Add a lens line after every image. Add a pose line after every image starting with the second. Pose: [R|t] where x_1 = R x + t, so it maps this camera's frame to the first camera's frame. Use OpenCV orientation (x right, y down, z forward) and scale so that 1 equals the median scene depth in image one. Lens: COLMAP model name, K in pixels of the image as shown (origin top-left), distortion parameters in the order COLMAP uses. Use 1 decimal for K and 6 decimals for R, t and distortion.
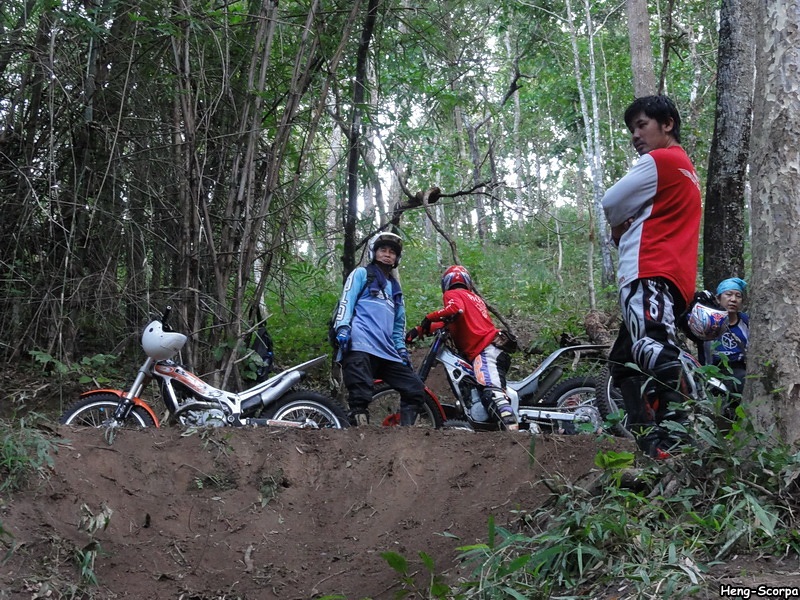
lens RADIAL K [[1428.1, 0, 399.7], [0, 1428.1, 298.9], [0, 0, 1]] dist [0.028615, 0.000000]
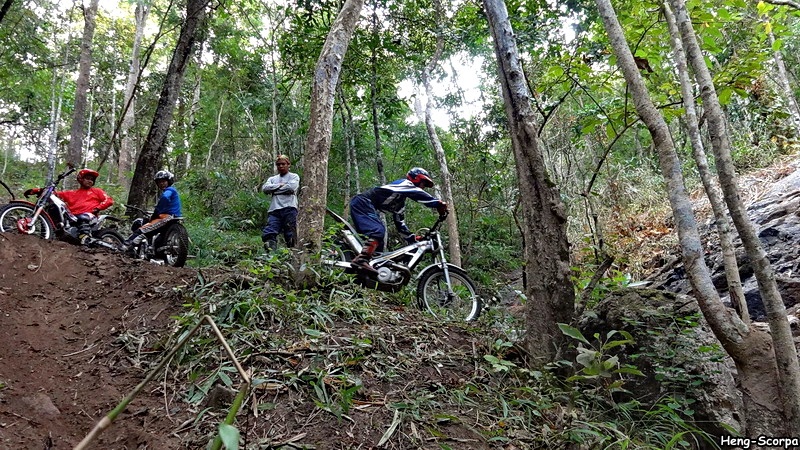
lens RADIAL K [[567.3, 0, 400.9], [0, 567.3, 223.6], [0, 0, 1]] dist [0.002109, 0.005758]
pose [[0.695283, 0.207199, 0.688222, -0.127447], [-0.199210, 0.975585, -0.092459, 0.034081], [-0.690577, -0.072815, 0.719584, 0.105666]]
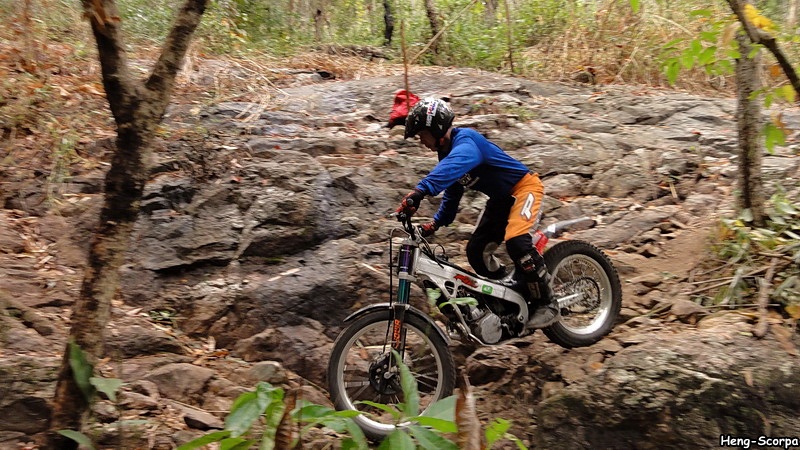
lens RADIAL K [[567.3, 0, 398.8], [0, 567.3, 224.7], [0, 0, 1]] dist [0.002109, 0.005758]
pose [[-0.356852, 0.045173, 0.933068, 0.201498], [-0.360925, 0.914601, -0.182315, -0.009365], [-0.861620, -0.401827, -0.310073, 0.359848]]
